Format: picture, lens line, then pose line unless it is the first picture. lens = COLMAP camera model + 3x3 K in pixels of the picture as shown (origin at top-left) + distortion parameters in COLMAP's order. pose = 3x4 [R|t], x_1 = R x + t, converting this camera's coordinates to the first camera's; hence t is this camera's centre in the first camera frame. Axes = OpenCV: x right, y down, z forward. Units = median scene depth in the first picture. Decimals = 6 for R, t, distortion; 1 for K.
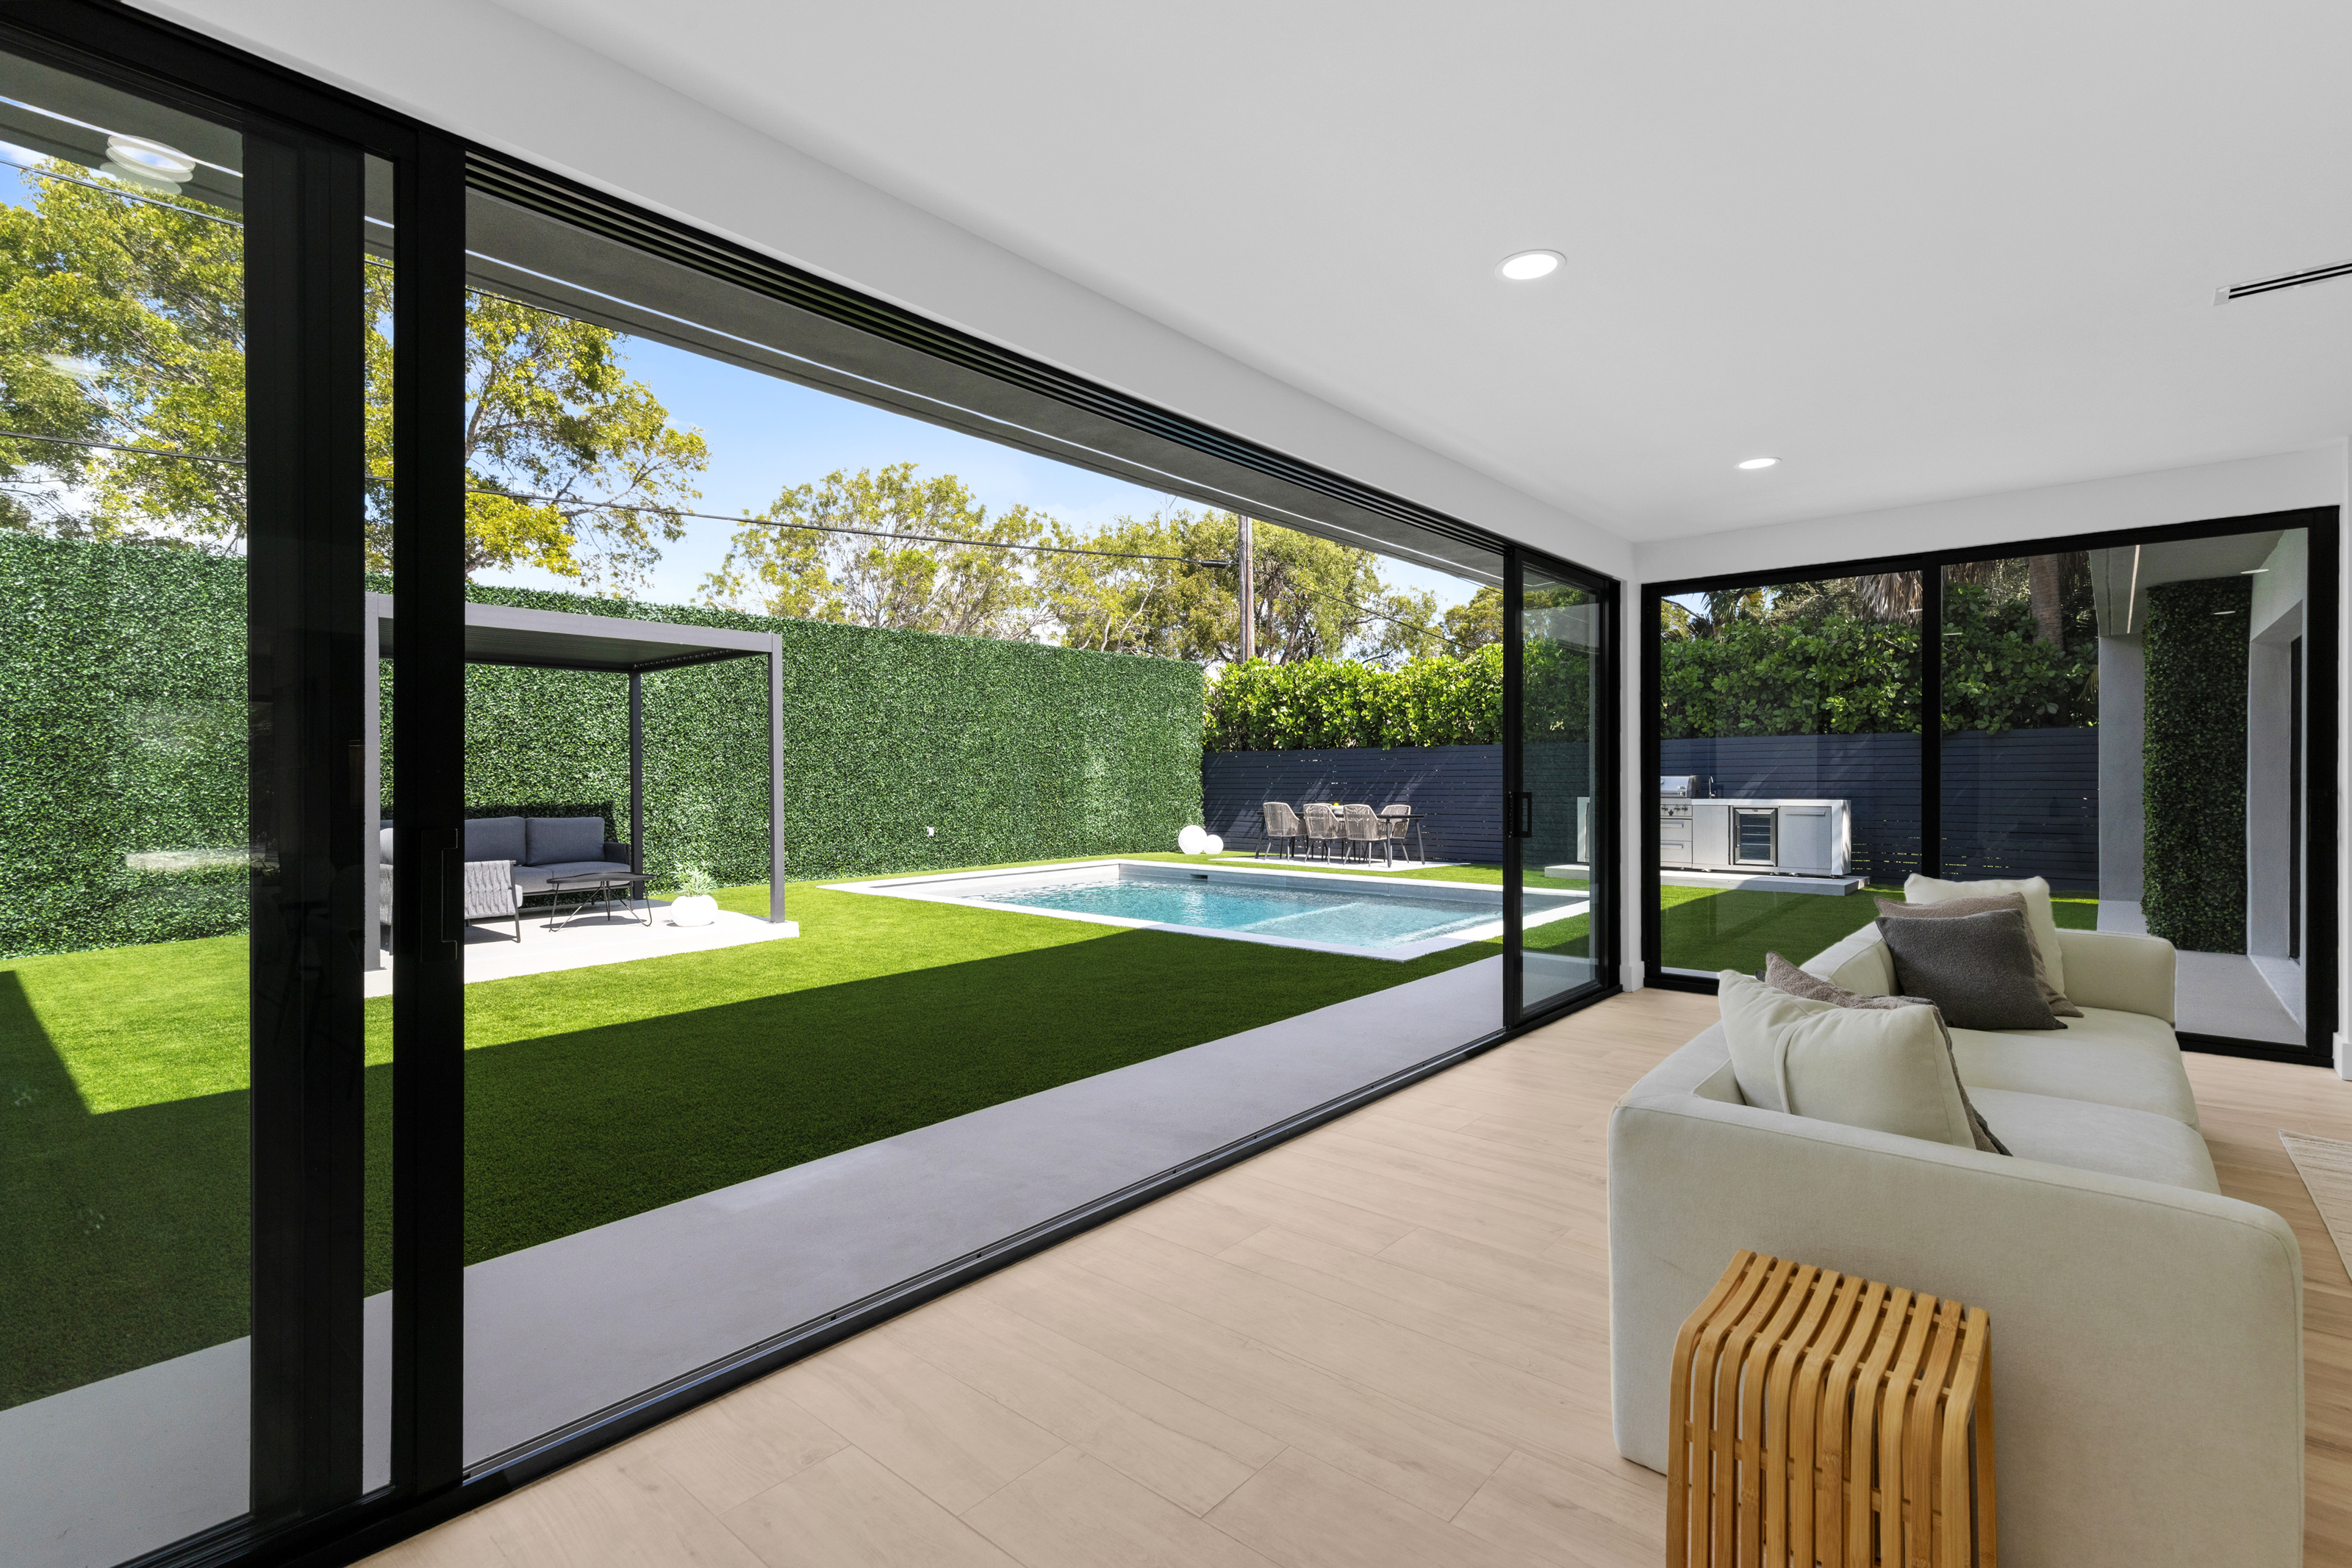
lens RADIAL K [[1079.6, 0, 1180.1], [0, 1079.6, 775.7], [0, 0, 1]] dist [0.006149, -0.000558]
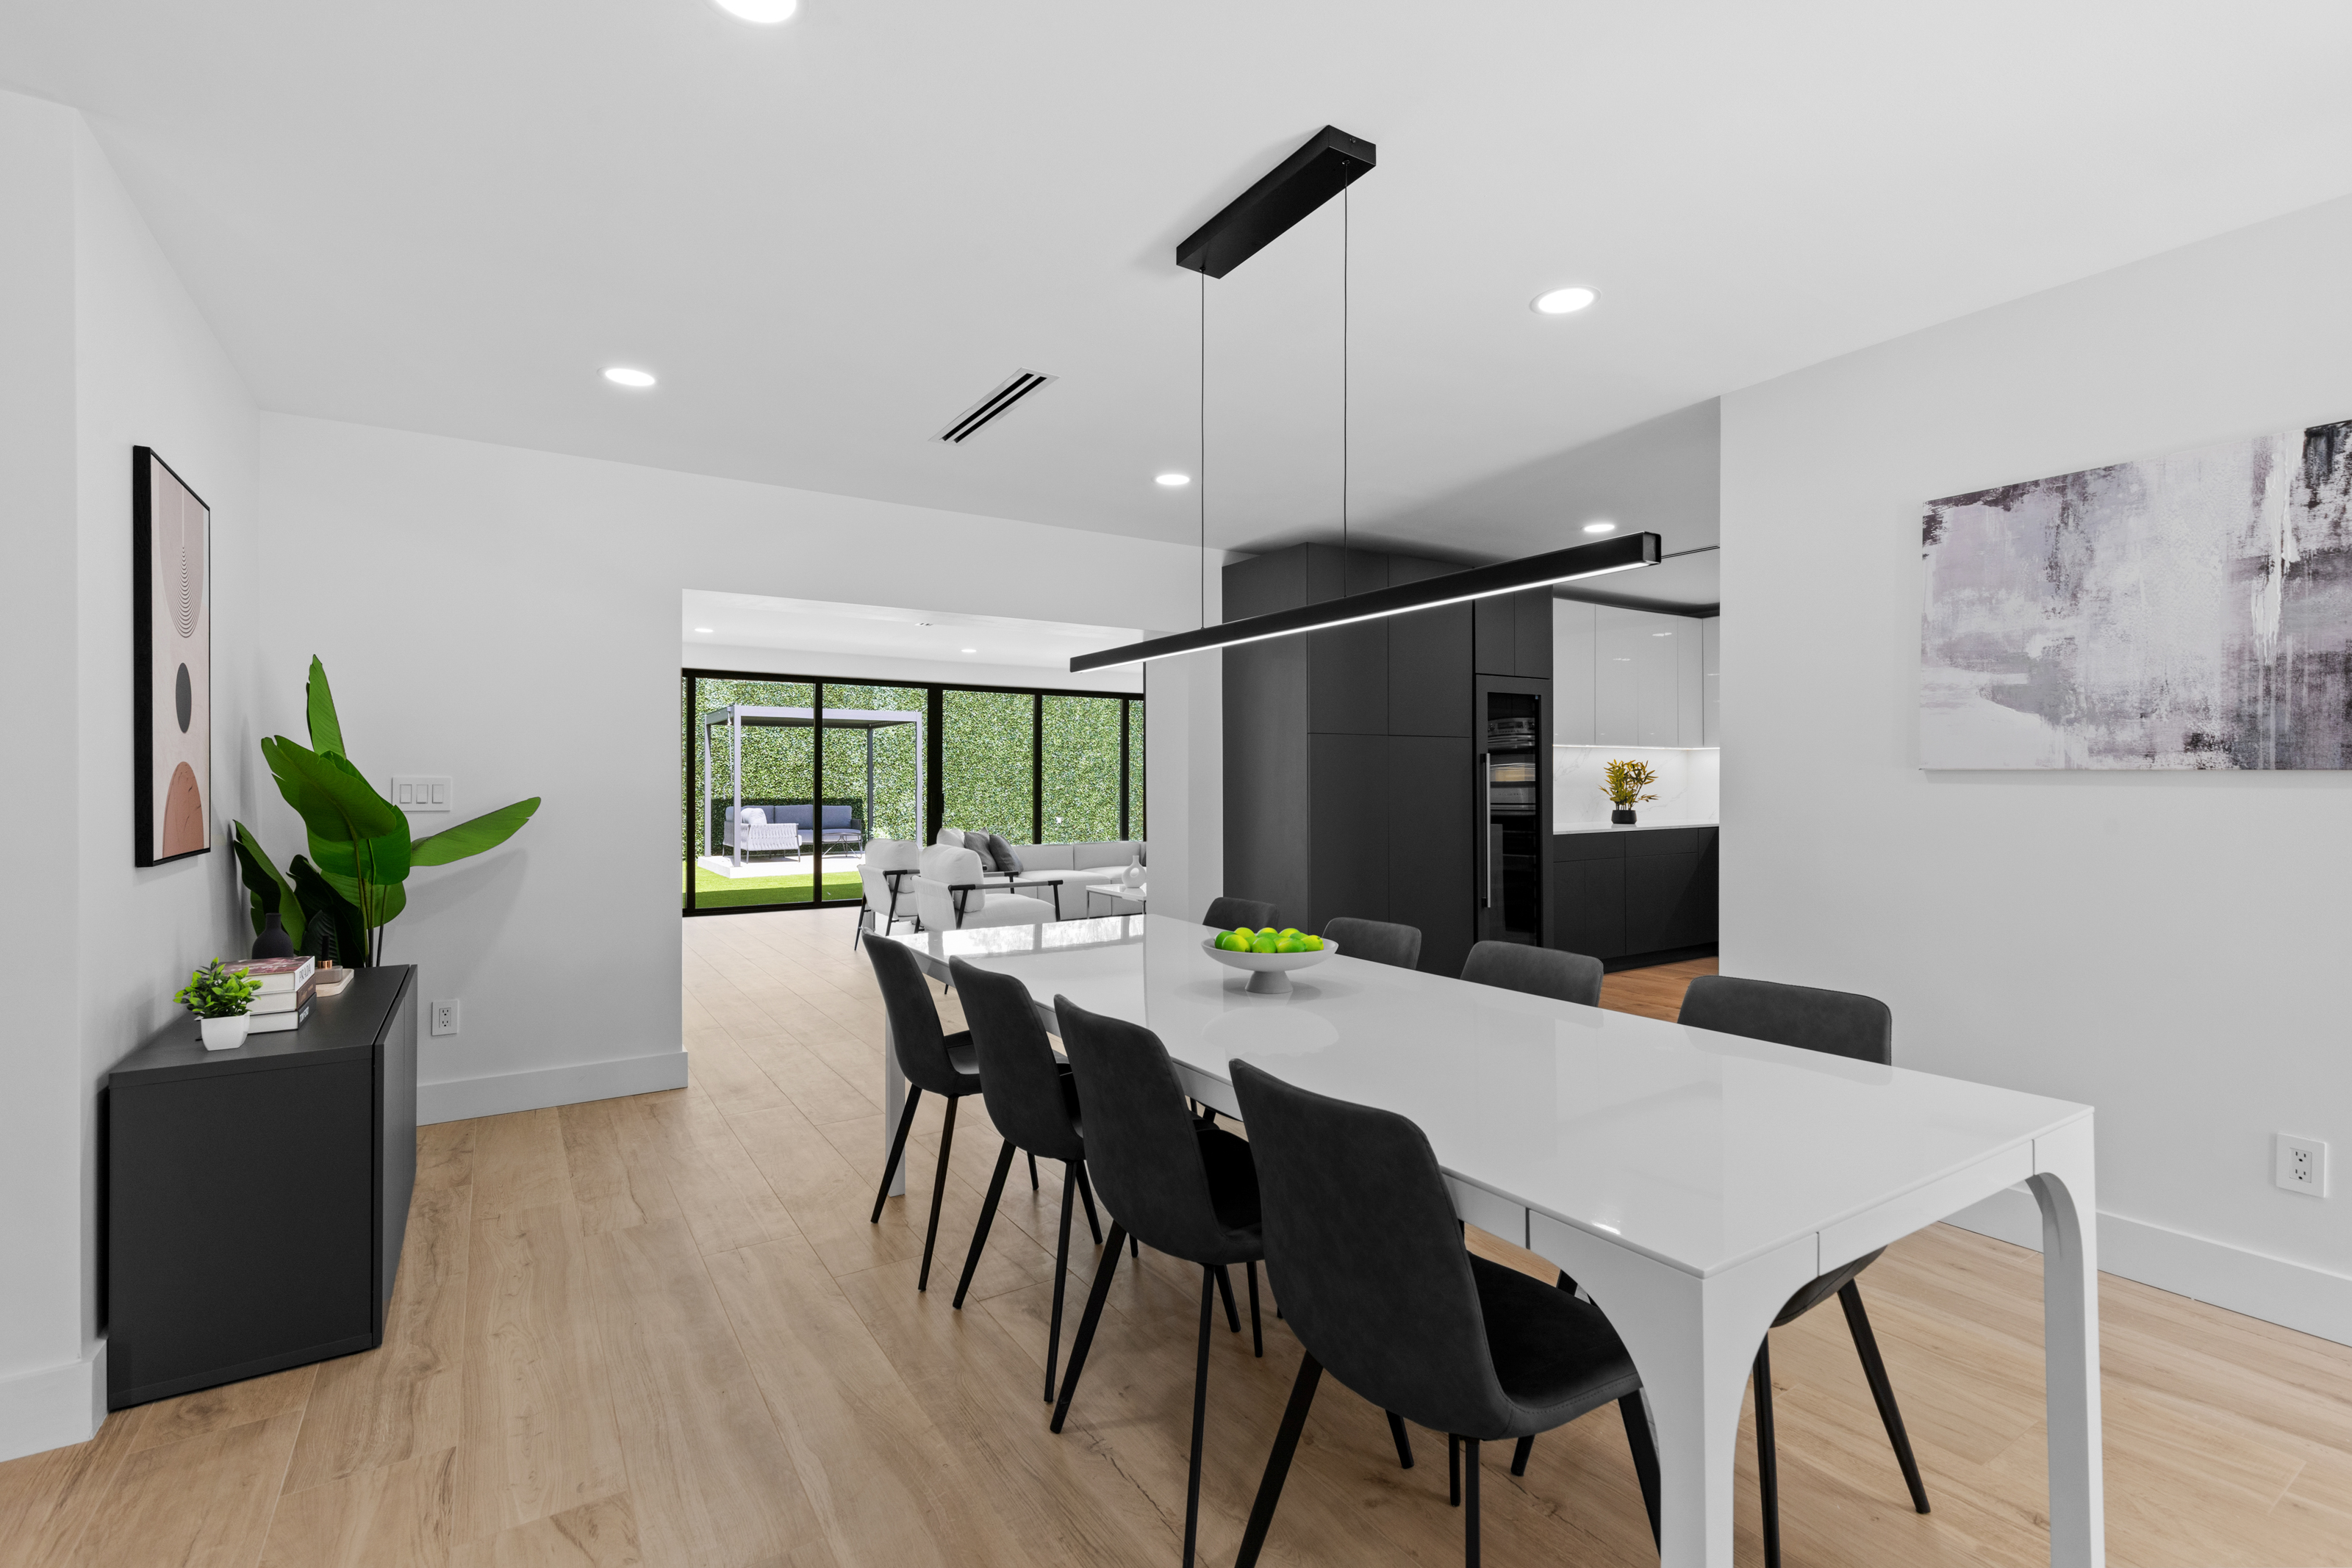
lens RADIAL K [[1079.6, 0, 1179.4], [0, 1079.6, 784.2], [0, 0, 1]] dist [0.006149, -0.000558]
pose [[0.955212, 0.002732, -0.295908, 0.138302], [-0.003599, 0.999991, -0.002385, 0.000870], [0.295899, 0.003344, 0.955213, -0.154187]]
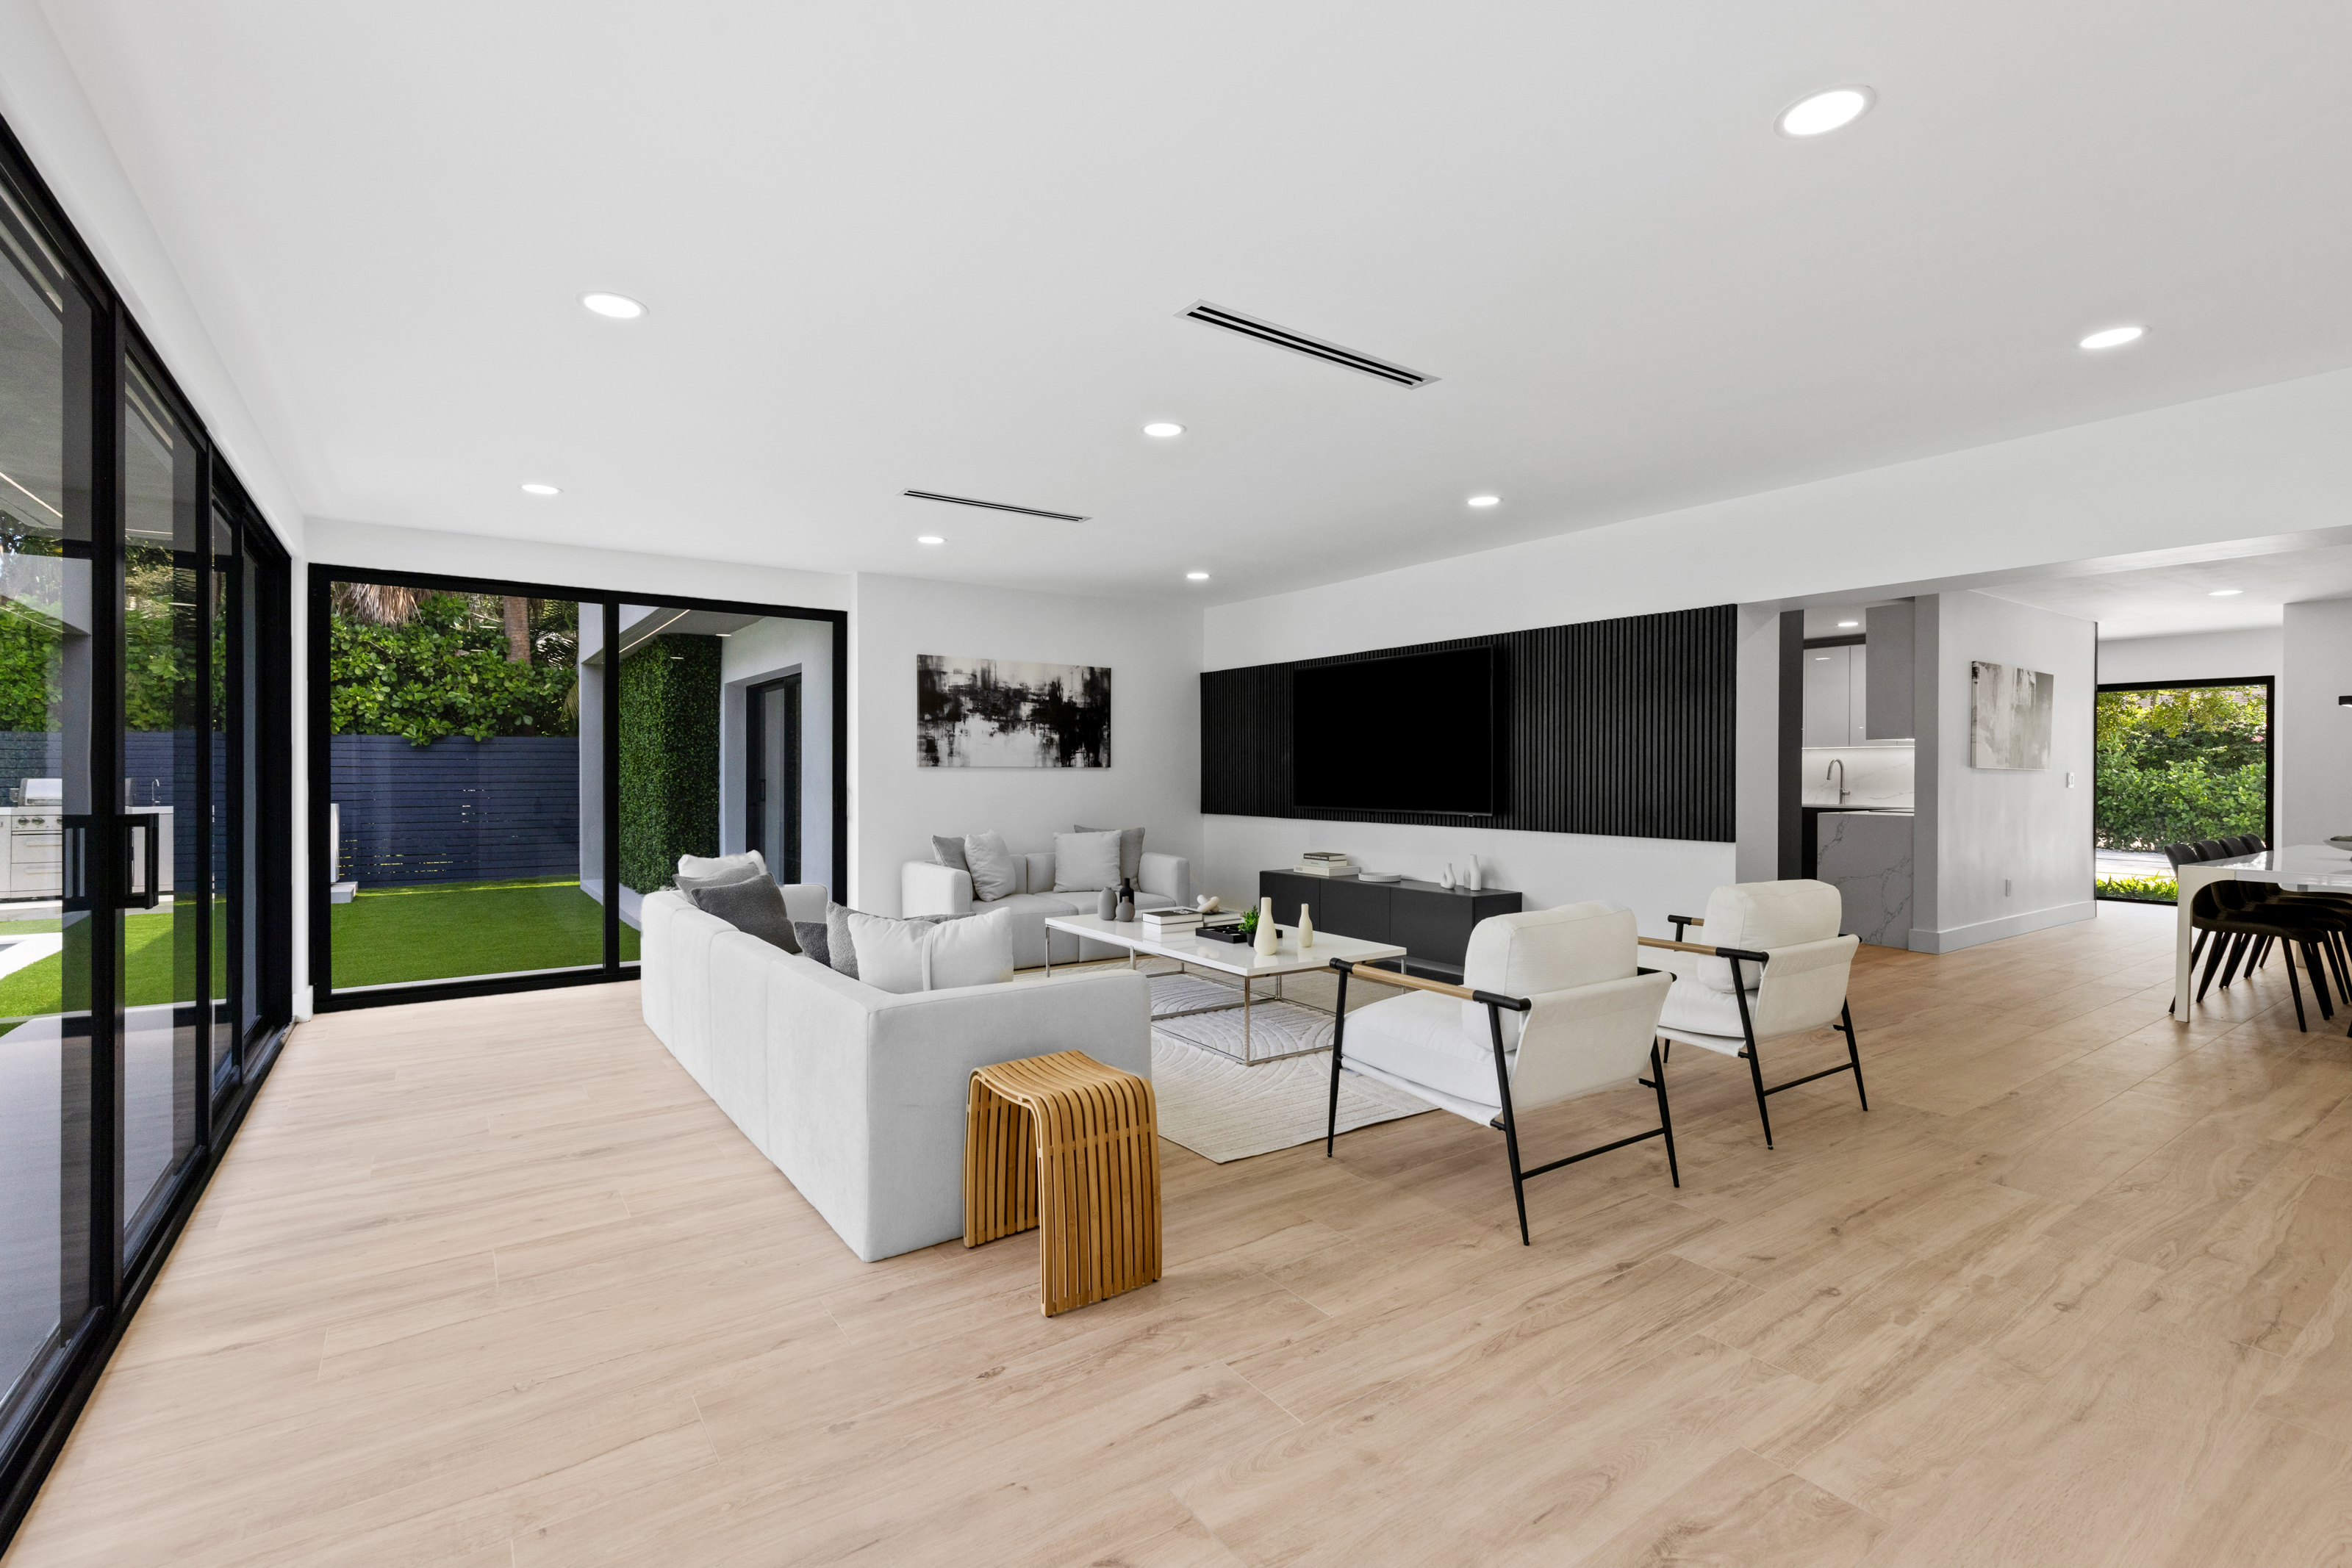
lens RADIAL K [[1079.6, 0, 1176.2], [0, 1079.6, 778.4], [0, 0, 1]] dist [0.006149, -0.000558]
pose [[0.250705, -0.000826, 0.968063, -0.231696], [0.001350, 0.999999, 0.000503, 0.000574], [-0.968062, 0.001180, 0.250706, 0.072764]]
